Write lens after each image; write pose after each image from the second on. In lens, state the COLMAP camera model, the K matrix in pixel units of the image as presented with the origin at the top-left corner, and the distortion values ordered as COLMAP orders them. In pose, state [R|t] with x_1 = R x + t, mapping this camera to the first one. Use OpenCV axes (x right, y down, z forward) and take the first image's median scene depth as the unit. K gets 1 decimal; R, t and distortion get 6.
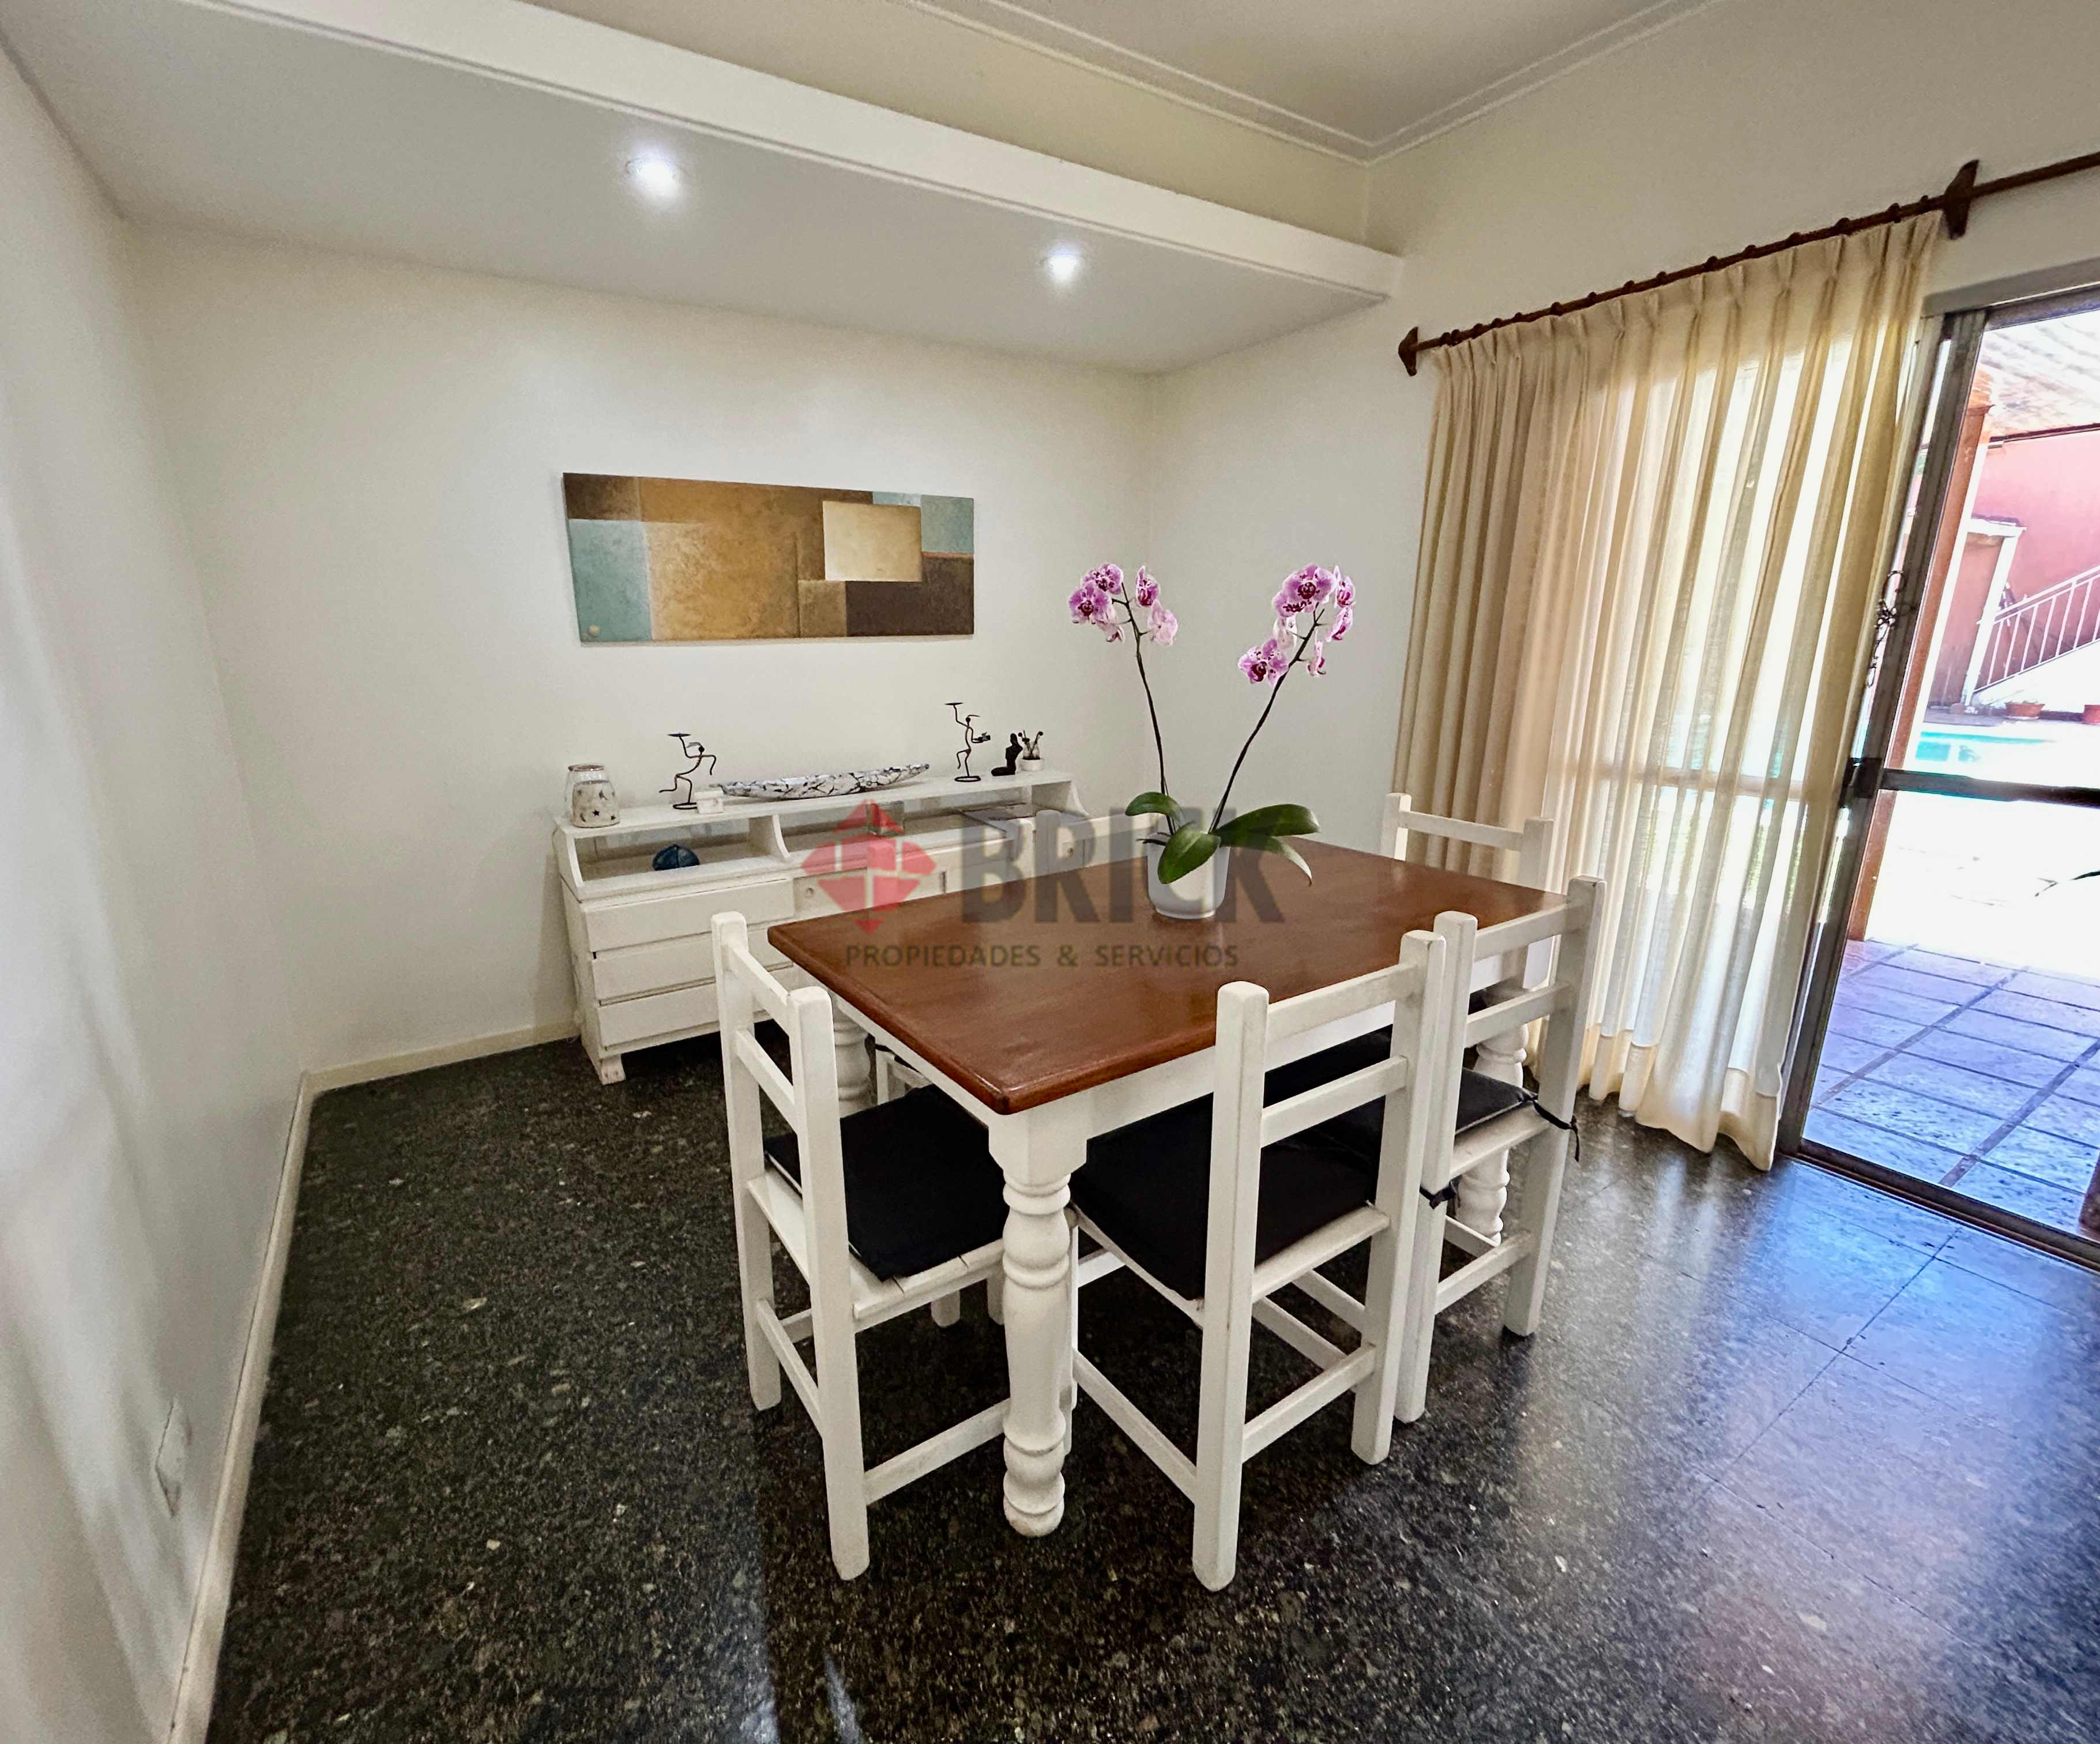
lens RADIAL K [[929.8, 0, 991.3], [0, 929.8, 868.9], [0, 0, 1]] dist [-0.002516, 0.000522]
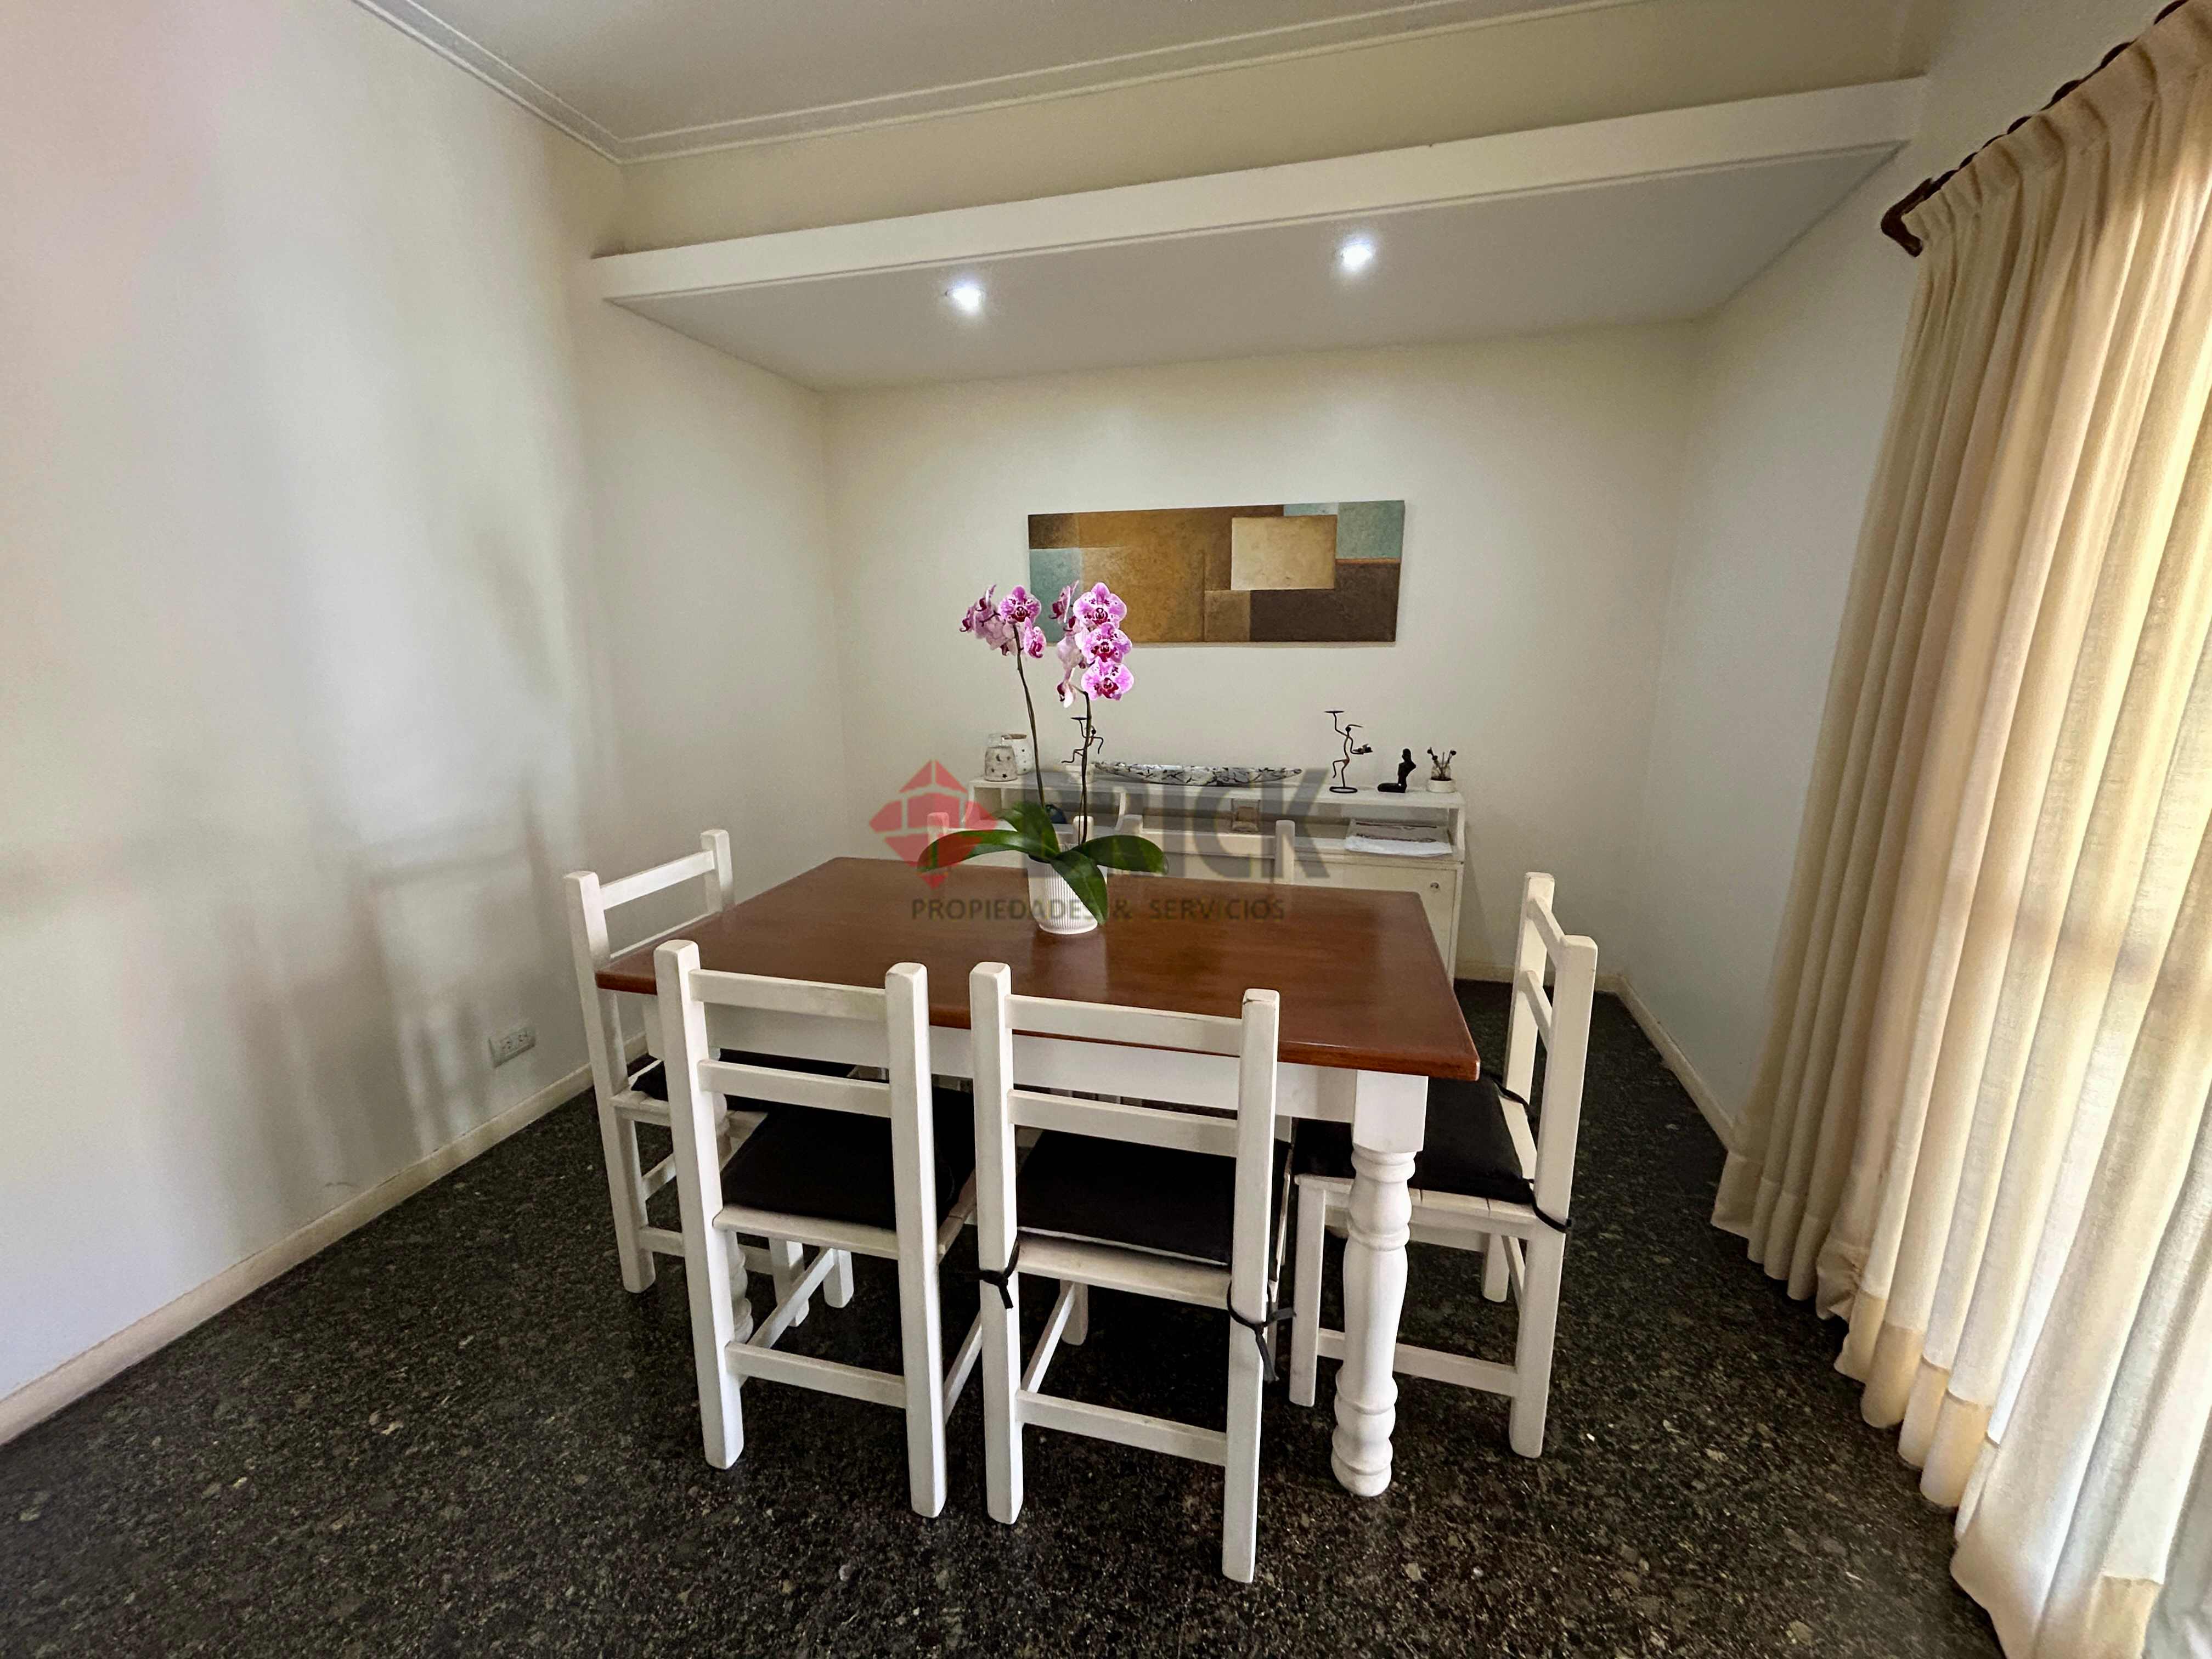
lens RADIAL K [[890.2, 0, 1111.1], [0, 890.2, 821.5], [0, 0, 1]] dist [0.000245, 0.000275]
pose [[0.687647, 0.164685, -0.707121, 0.516304], [-0.189517, 0.980884, 0.044146, -0.065605], [0.700874, 0.103655, 0.705713, 0.199052]]
